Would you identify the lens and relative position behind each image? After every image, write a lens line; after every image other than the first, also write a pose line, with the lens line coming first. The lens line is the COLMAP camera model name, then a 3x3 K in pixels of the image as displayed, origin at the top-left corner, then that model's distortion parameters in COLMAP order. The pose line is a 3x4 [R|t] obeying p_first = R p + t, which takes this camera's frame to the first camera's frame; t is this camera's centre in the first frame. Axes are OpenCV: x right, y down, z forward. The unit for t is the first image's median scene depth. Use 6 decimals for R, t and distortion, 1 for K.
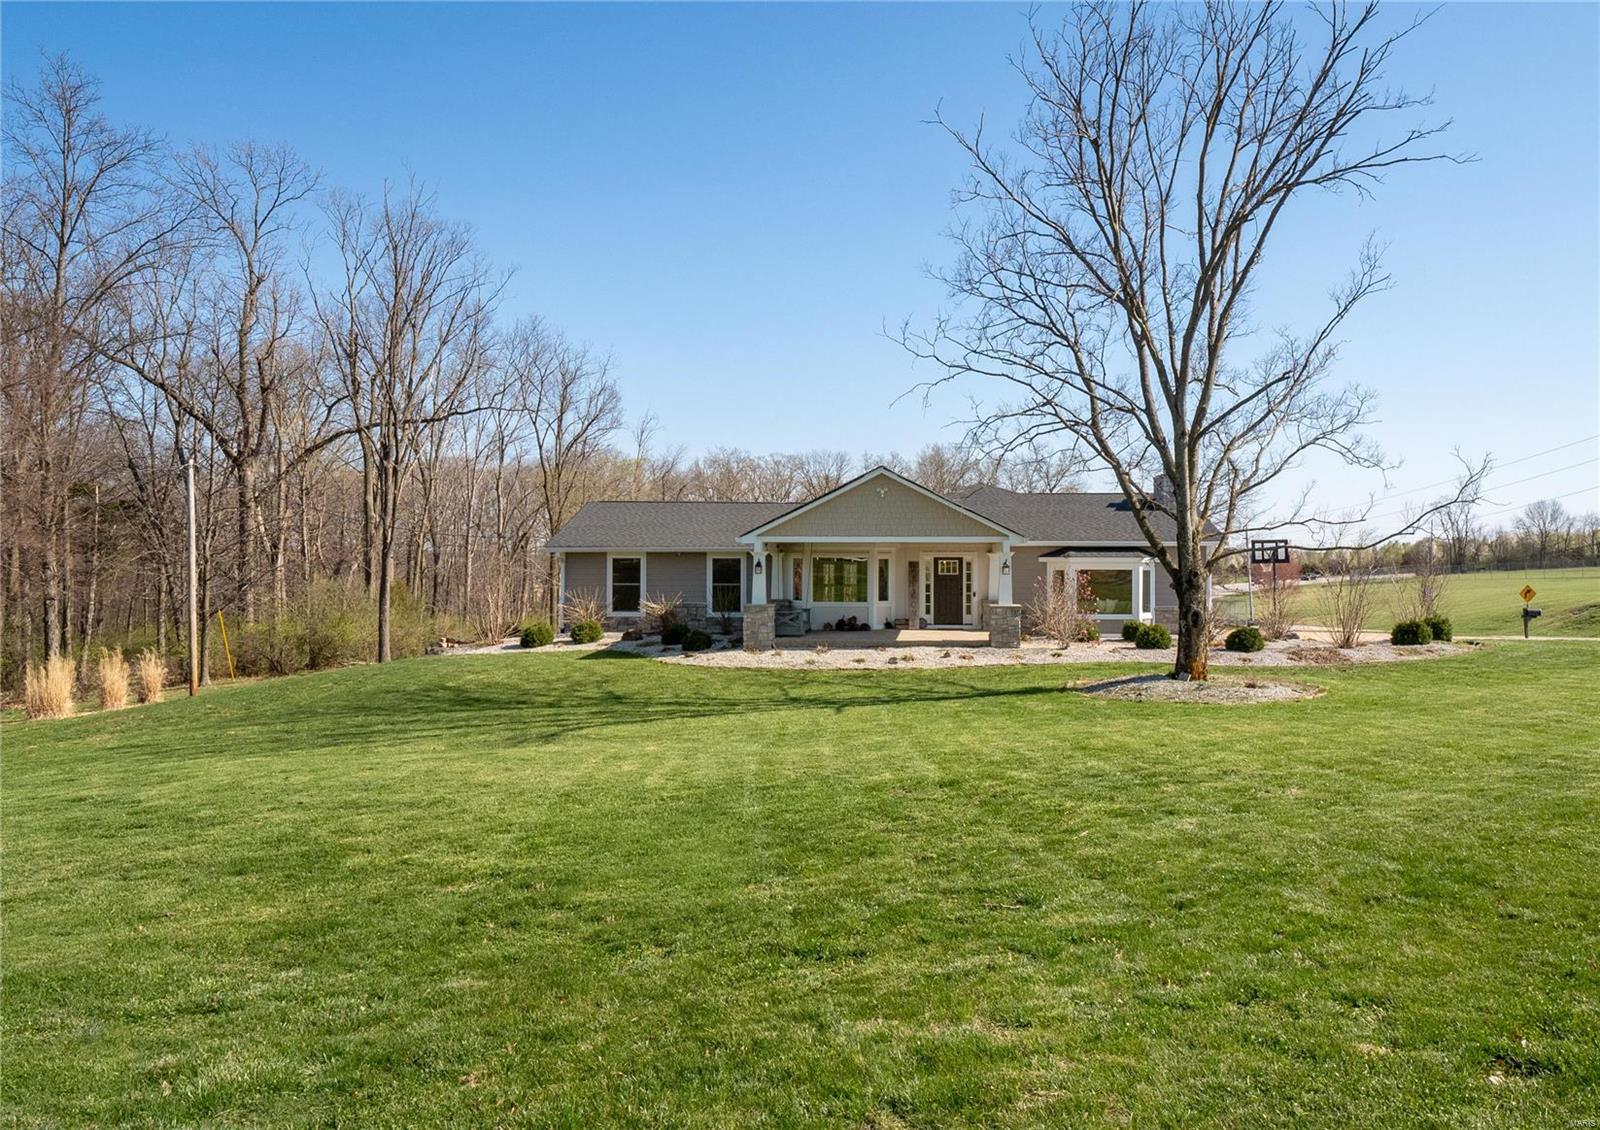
lens RADIAL K [[1228.3, 0, 817.2], [0, 1228.3, 573.8], [0, 0, 1]] dist [-0.005124, -0.001450]
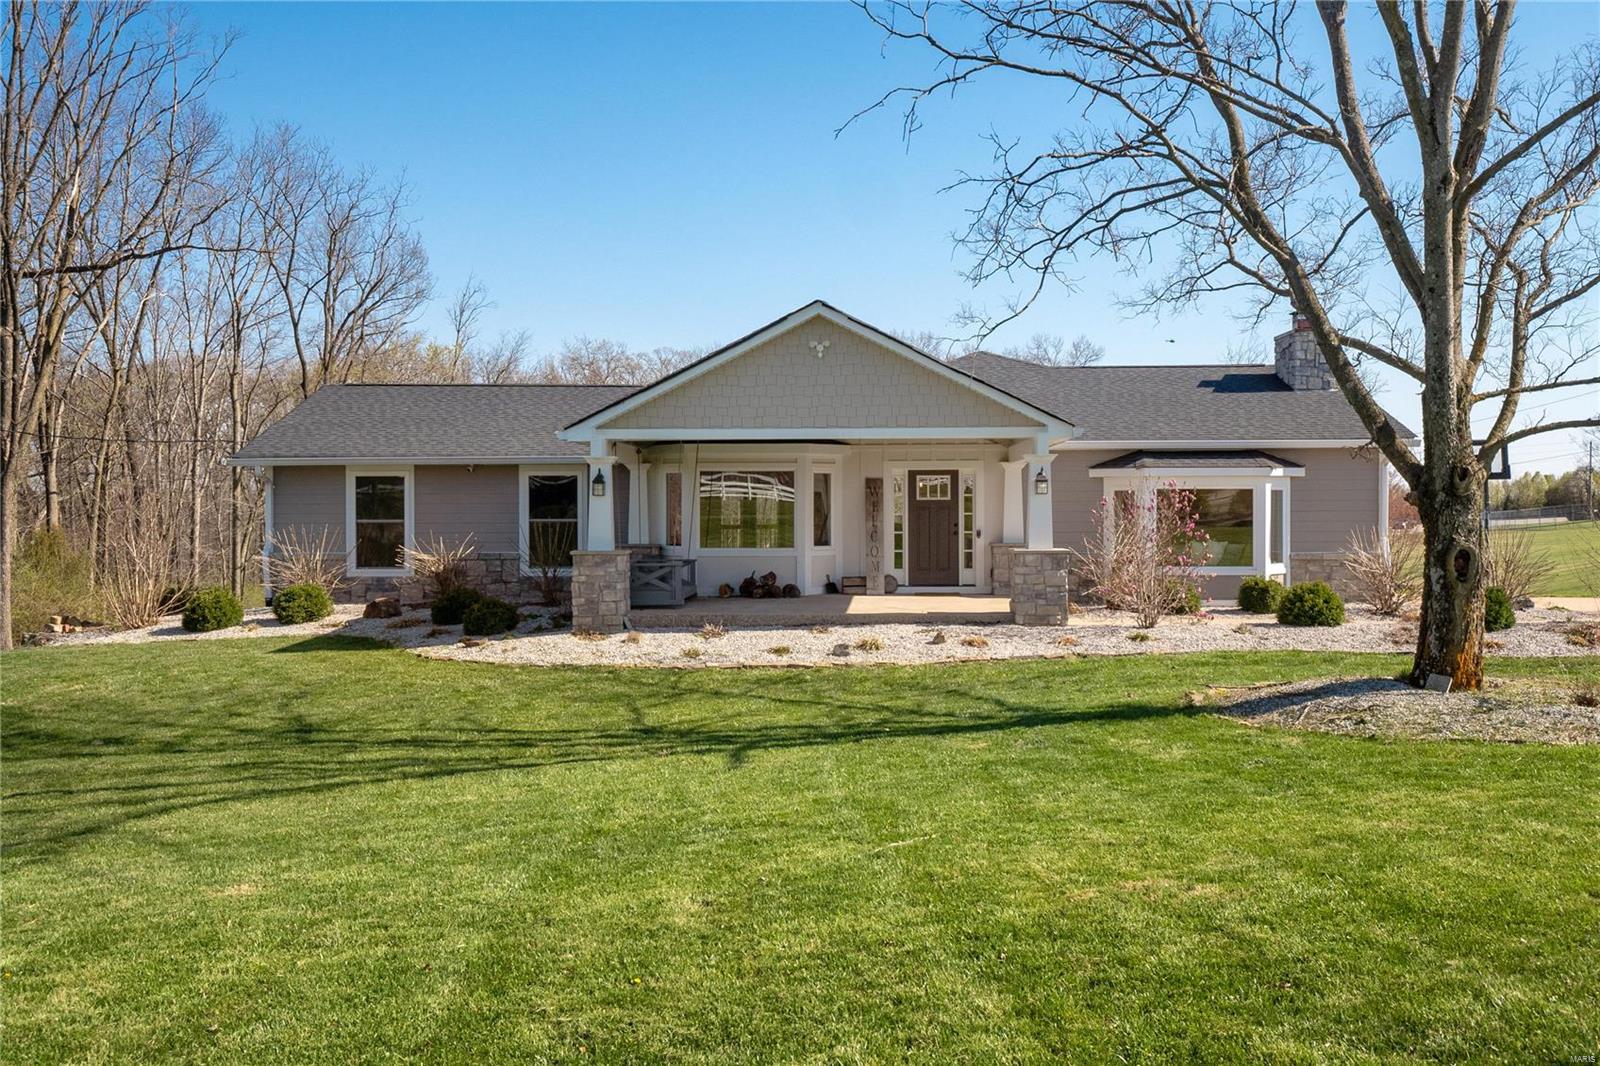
lens RADIAL K [[1667.3, 0, 786.5], [0, 1667.3, 526.7], [0, 0, 1]] dist [0.066926, 0.000000]
pose [[0.999362, -0.005345, 0.035318, 0.010028], [0.005335, 0.999986, 0.000370, 0.013546], [-0.035319, -0.000181, 0.999376, 0.229876]]
